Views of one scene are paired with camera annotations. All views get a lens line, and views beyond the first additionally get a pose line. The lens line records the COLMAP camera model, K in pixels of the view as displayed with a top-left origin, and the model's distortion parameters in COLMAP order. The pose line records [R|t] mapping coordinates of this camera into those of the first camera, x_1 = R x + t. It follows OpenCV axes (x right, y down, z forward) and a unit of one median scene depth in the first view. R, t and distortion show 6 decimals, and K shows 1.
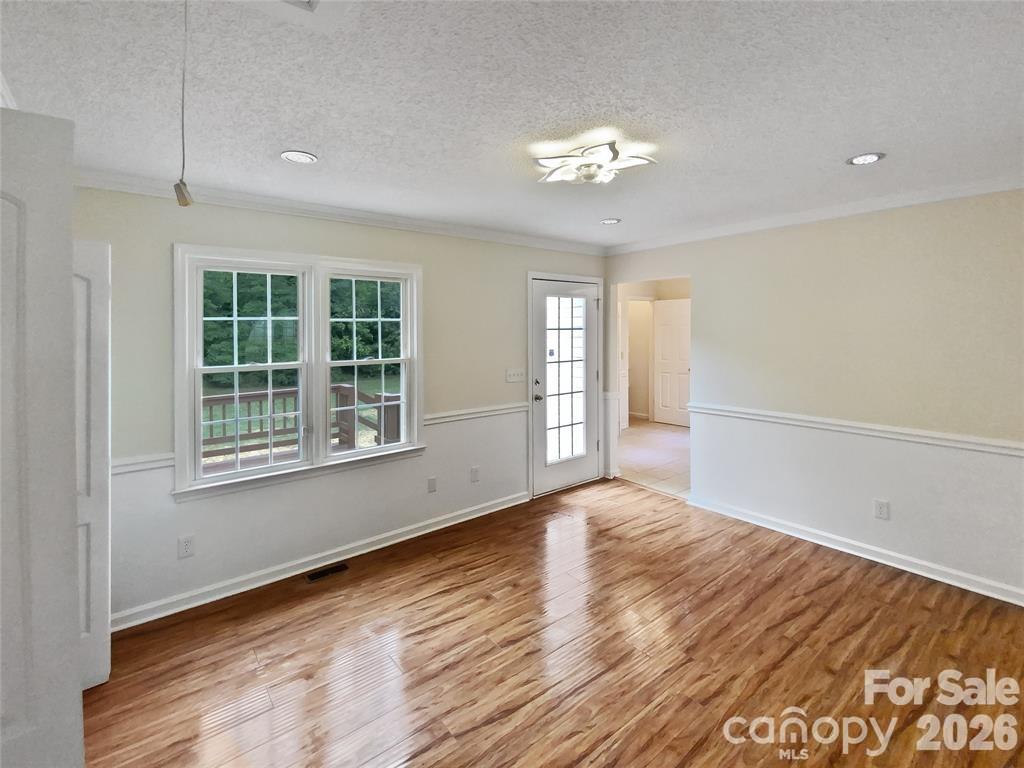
lens RADIAL K [[445.8, 0, 512.0], [0, 445.8, 384.0], [0, 0, 1]] dist [-0.000211, -0.000038]
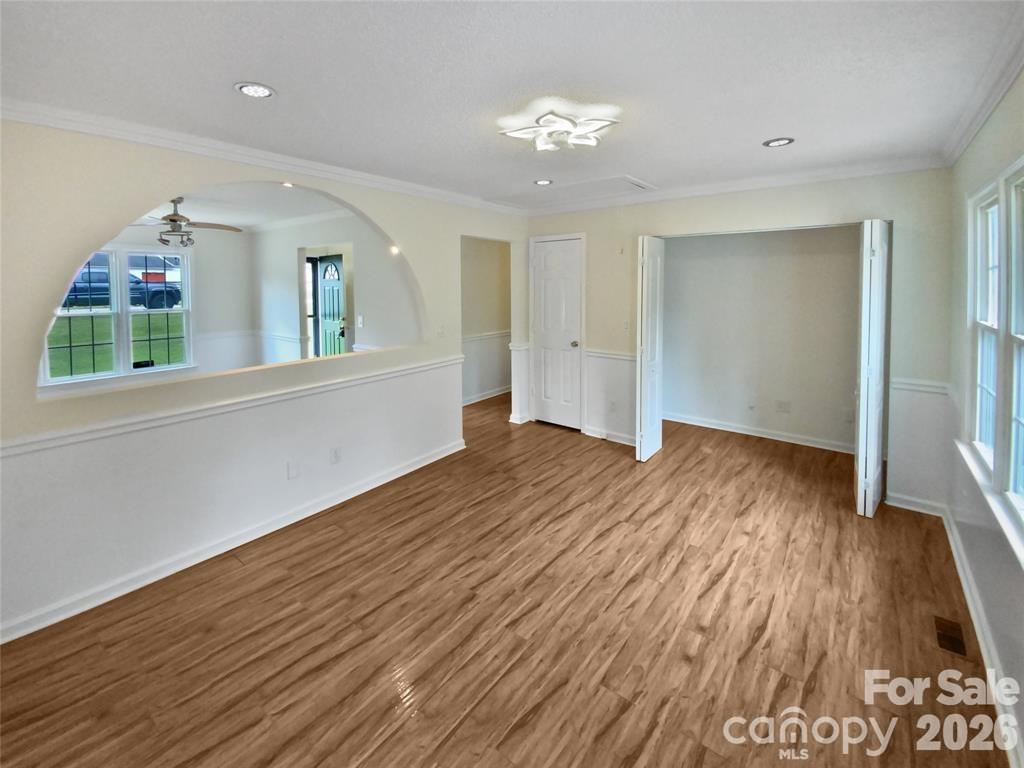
lens RADIAL K [[445.8, 0, 512.0], [0, 445.8, 384.0], [0, 0, 1]] dist [-0.000211, -0.000038]
pose [[-0.969116, 0.070756, -0.236235, 0.483213], [-0.014528, 0.939908, 0.341117, -0.214992], [0.246176, 0.334014, -0.909853, 1.690311]]
